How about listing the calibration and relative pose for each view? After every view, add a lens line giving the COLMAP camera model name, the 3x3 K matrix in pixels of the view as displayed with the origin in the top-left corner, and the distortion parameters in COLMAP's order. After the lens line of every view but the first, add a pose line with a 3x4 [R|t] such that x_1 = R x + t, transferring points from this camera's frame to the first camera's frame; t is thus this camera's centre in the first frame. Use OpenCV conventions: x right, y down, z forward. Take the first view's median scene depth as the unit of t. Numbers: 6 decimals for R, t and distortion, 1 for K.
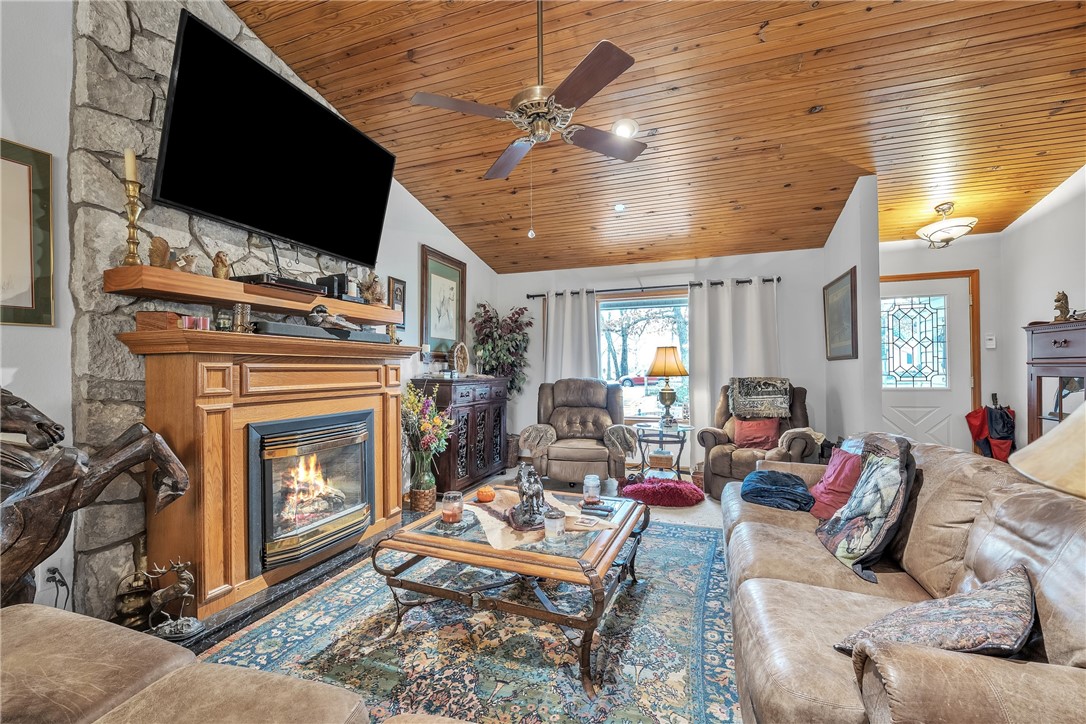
lens RADIAL K [[452.7, 0, 544.0], [0, 452.7, 366.6], [0, 0, 1]] dist [-0.013225, 0.000560]
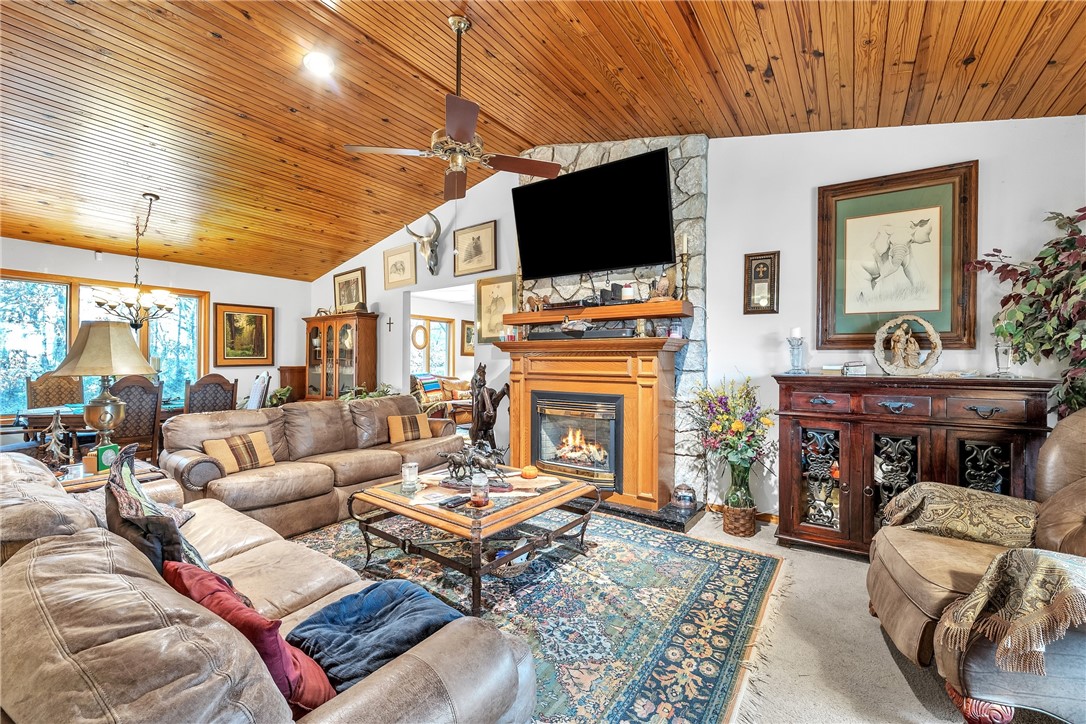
lens RADIAL K [[452.7, 0, 542.3], [0, 452.7, 361.7], [0, 0, 1]] dist [-0.013225, 0.000560]
pose [[-0.268230, 0.010830, -0.963294, 0.584299], [0.006071, 0.999936, 0.009552, -0.003031], [0.963336, -0.003286, -0.268279, 0.824051]]
